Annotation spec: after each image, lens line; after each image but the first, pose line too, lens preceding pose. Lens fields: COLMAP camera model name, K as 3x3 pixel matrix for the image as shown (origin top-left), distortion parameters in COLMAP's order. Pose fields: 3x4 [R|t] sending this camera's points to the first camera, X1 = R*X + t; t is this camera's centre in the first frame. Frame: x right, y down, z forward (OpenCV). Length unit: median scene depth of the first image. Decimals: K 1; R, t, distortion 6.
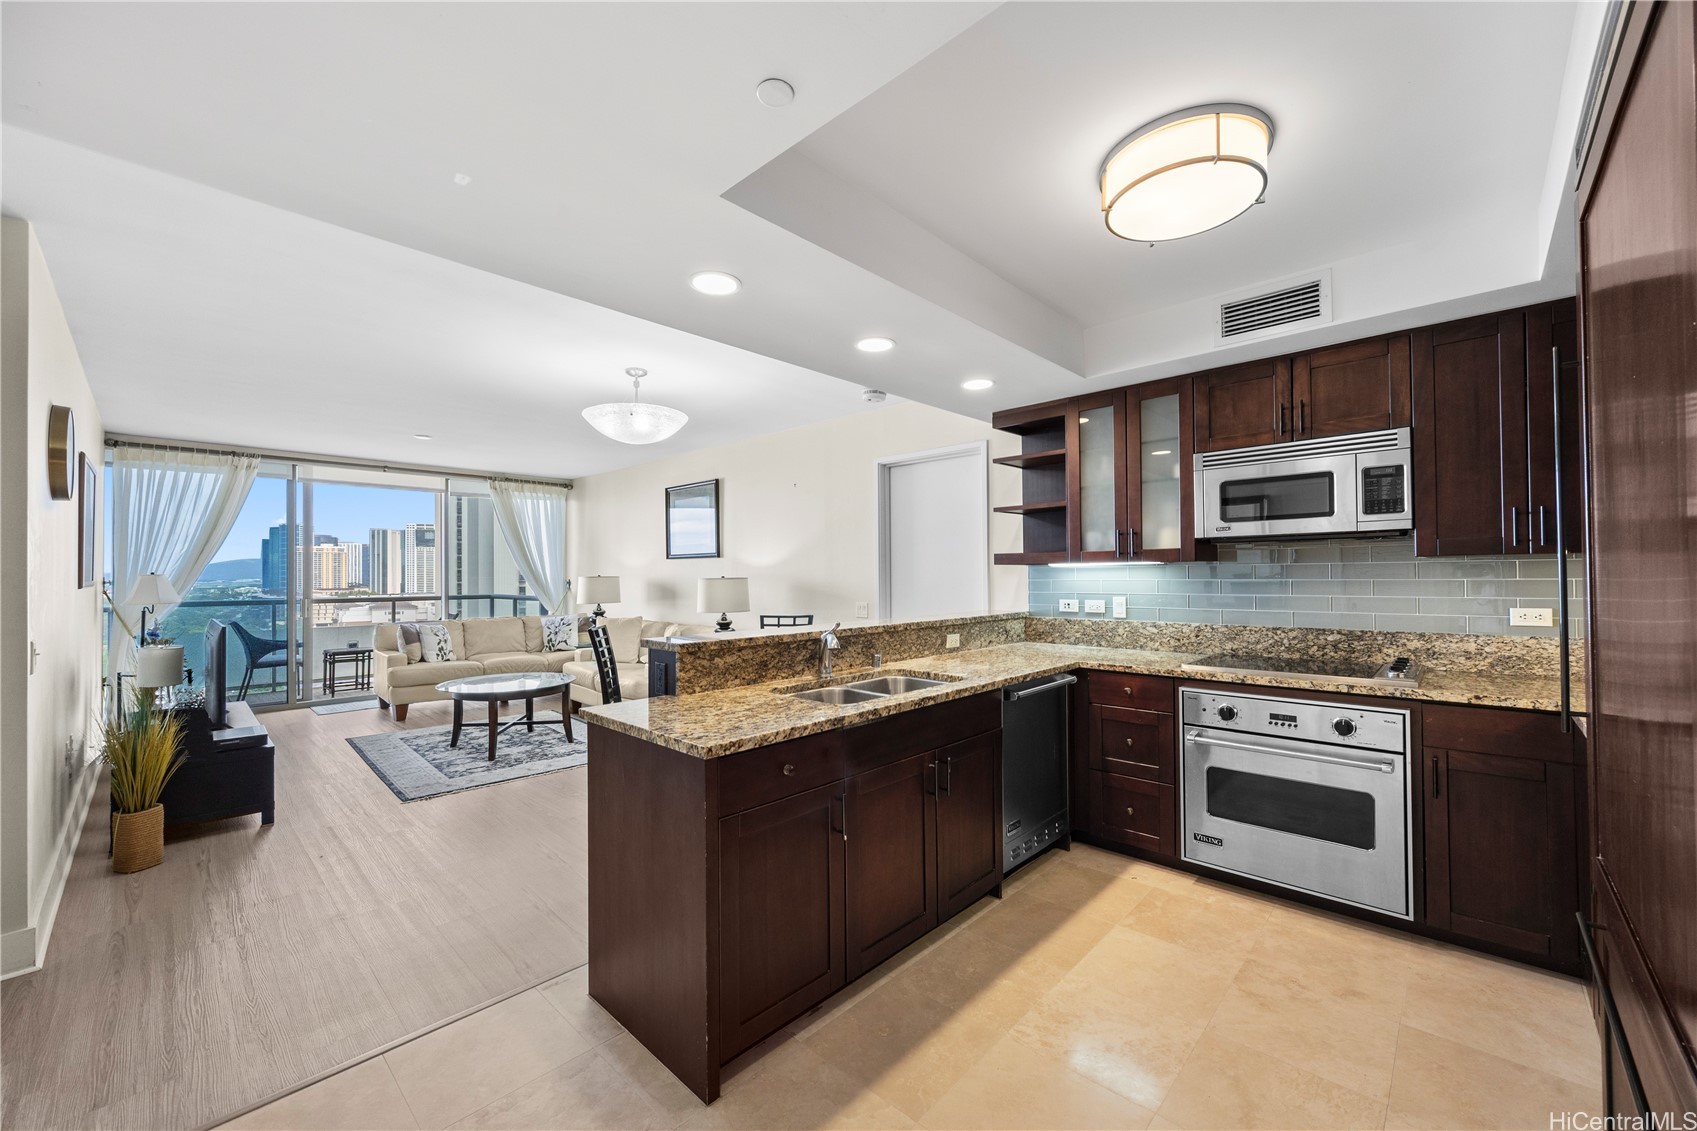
lens RADIAL K [[657.7, 0, 841.1], [0, 657.7, 567.2], [0, 0, 1]] dist [-0.001528, 0.000314]
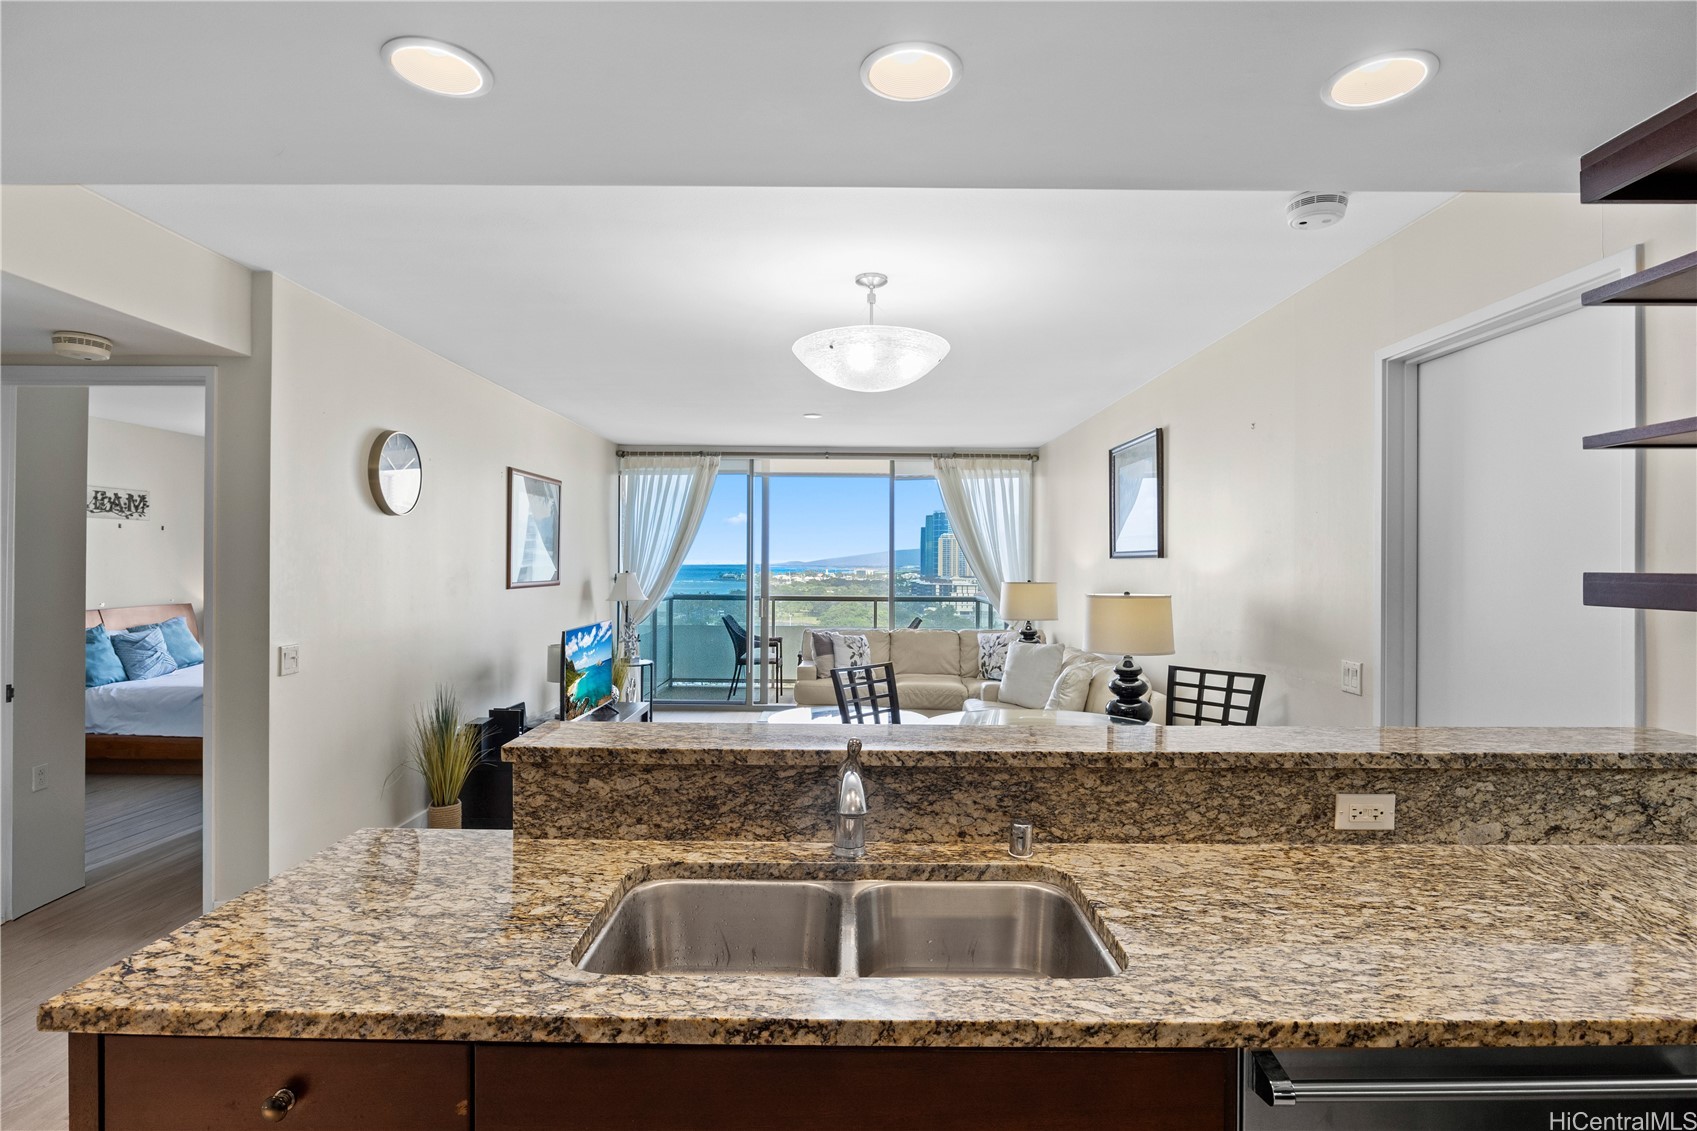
lens RADIAL K [[838.3, 0, 850.0], [0, 838.3, 561.5], [0, 0, 1]] dist [-0.012418, -0.000427]
pose [[0.691922, 0.008559, -0.721921, 0.305778], [-0.003205, 0.999956, 0.008783, -0.031198], [0.721965, -0.003763, 0.691919, 0.470235]]
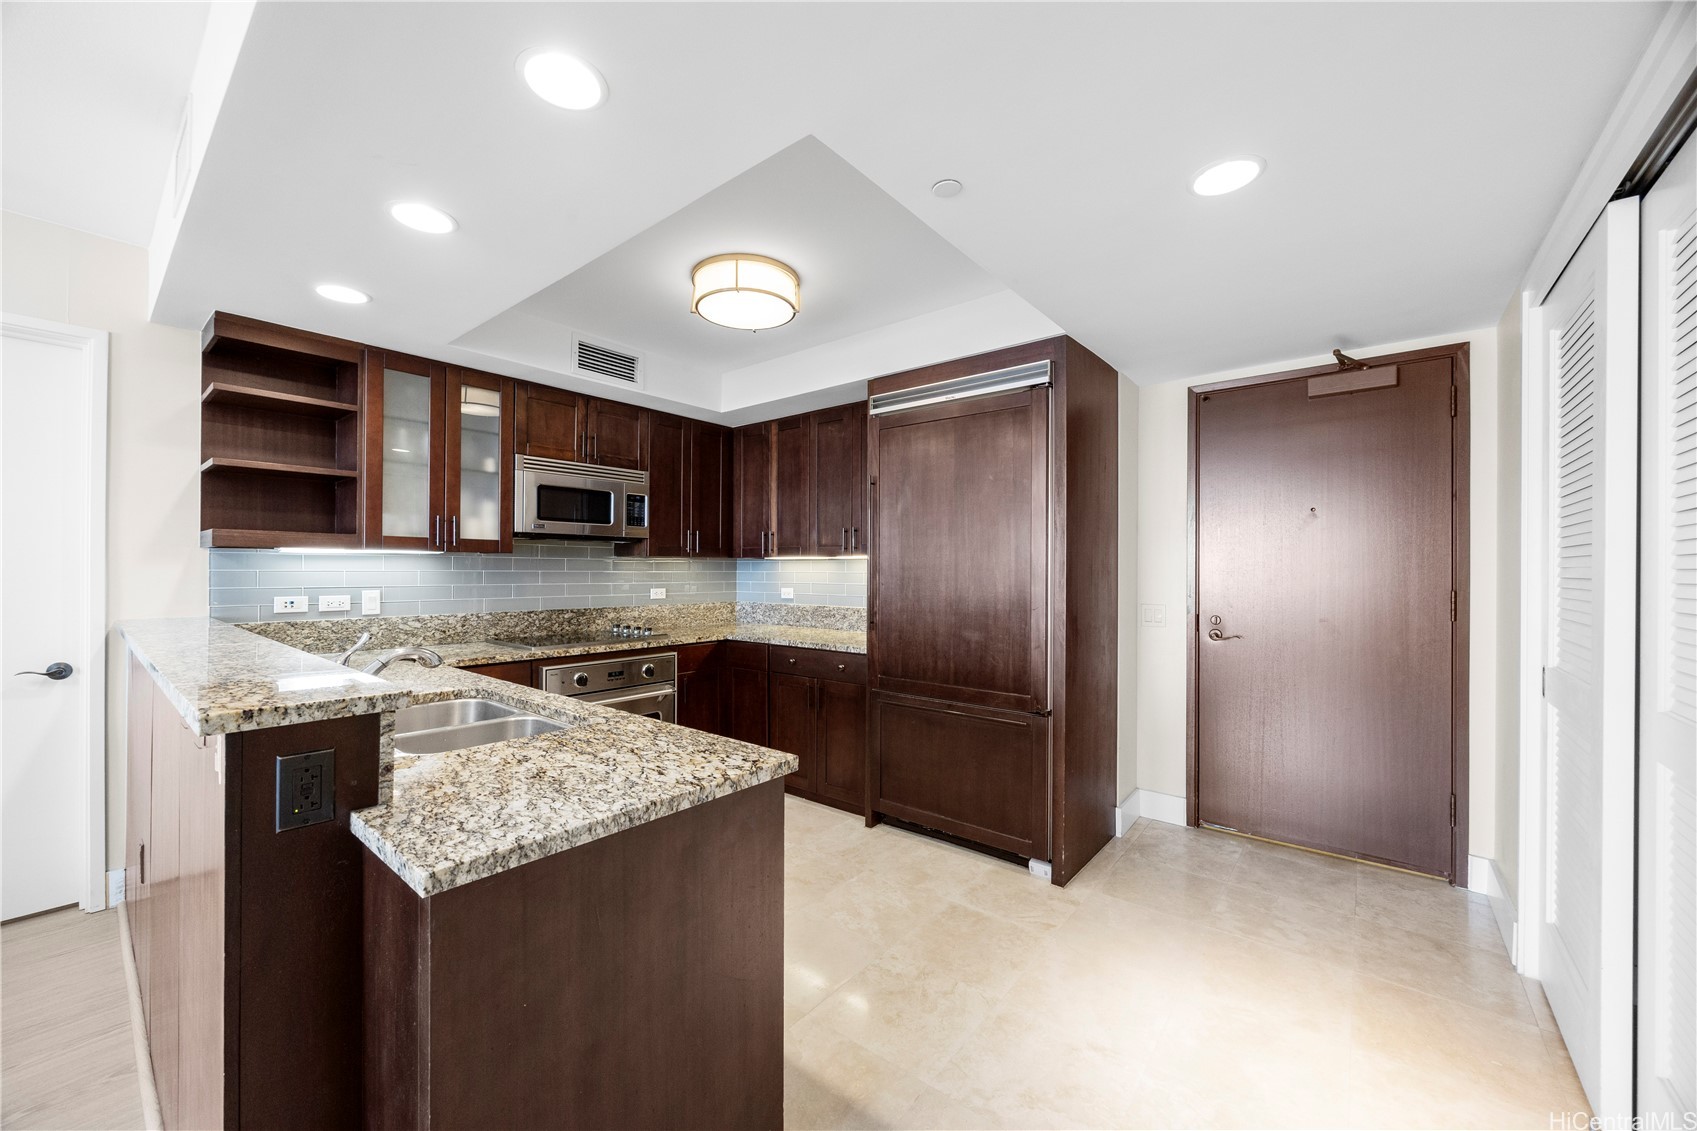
lens RADIAL K [[657.7, 0, 839.6], [0, 657.7, 566.9], [0, 0, 1]] dist [-0.001528, 0.000314]
pose [[-0.068995, 0.014017, 0.997519, -0.497177], [-0.017699, 0.999727, -0.015273, 0.017718], [-0.997460, -0.018709, -0.068728, 0.468192]]
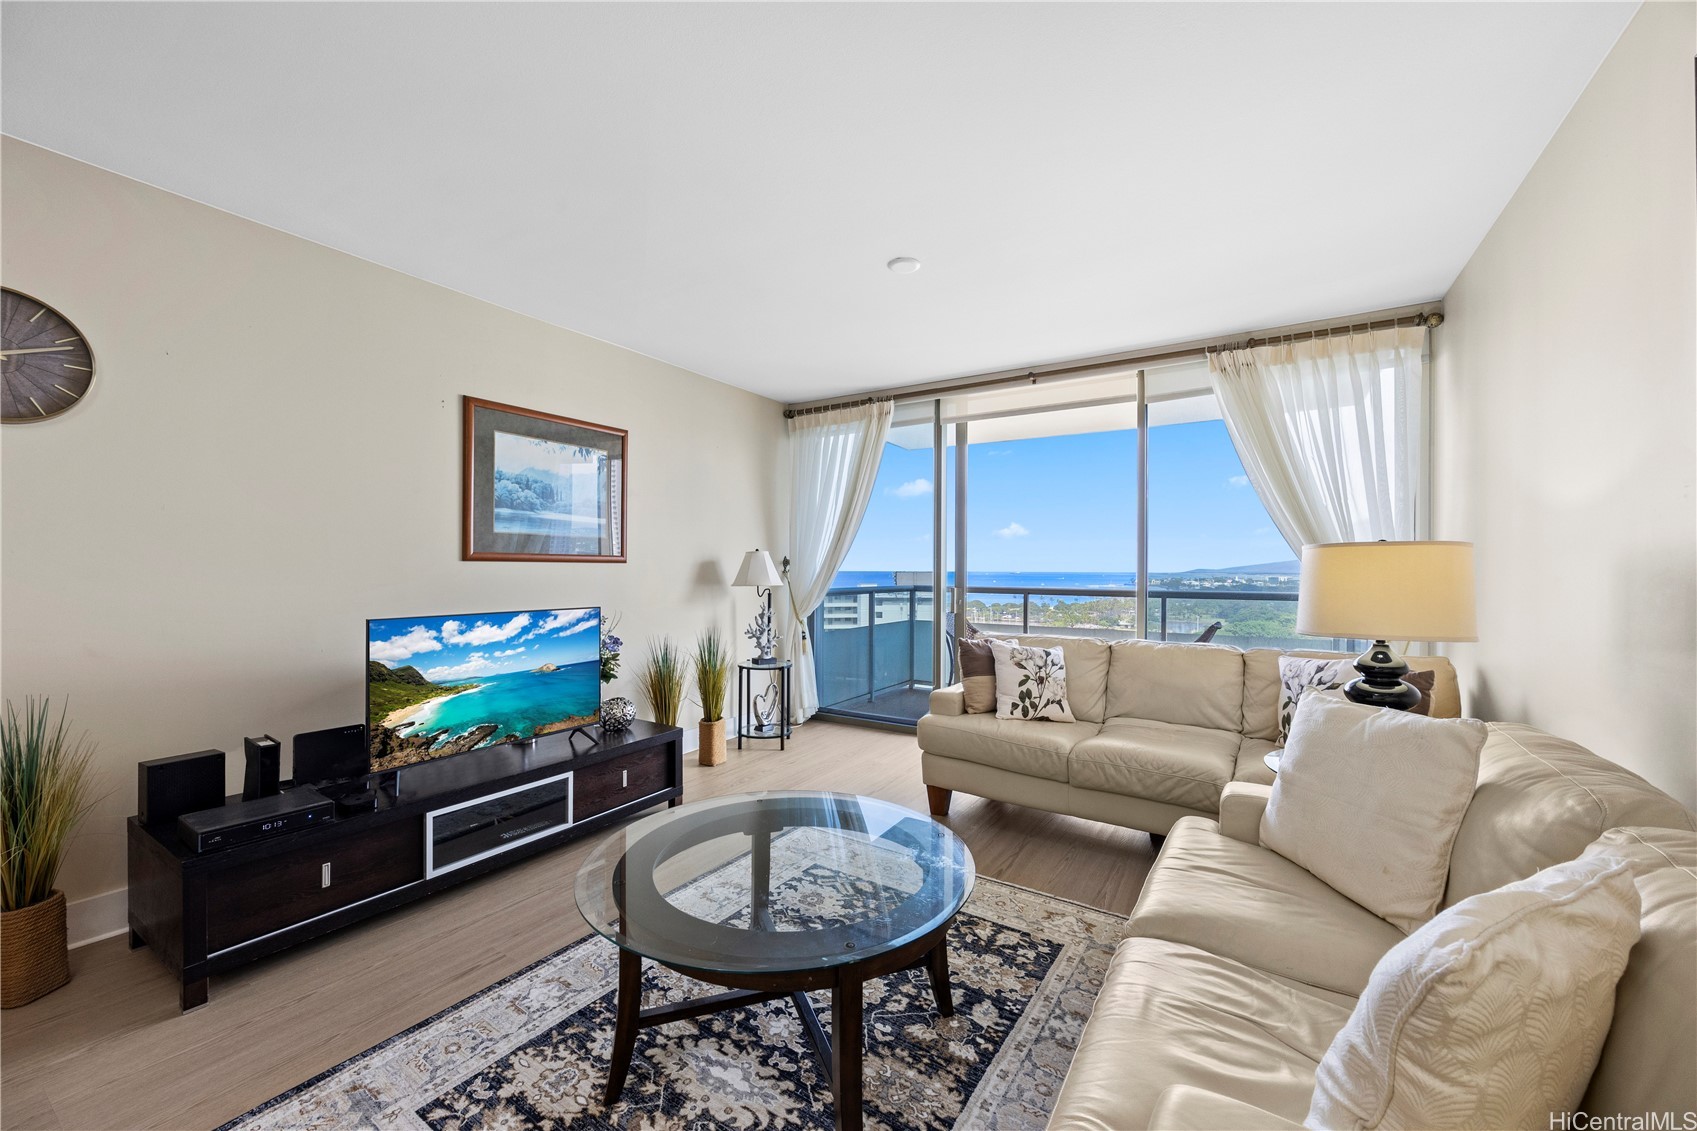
lens RADIAL K [[657.7, 0, 850.0], [0, 657.7, 567.1], [0, 0, 1]] dist [-0.001528, 0.000314]
pose [[0.203311, 0.004016, -0.979106, -0.262038], [0.004175, 0.999979, 0.004968, 0.043197], [0.979105, -0.005098, 0.203290, 1.428662]]
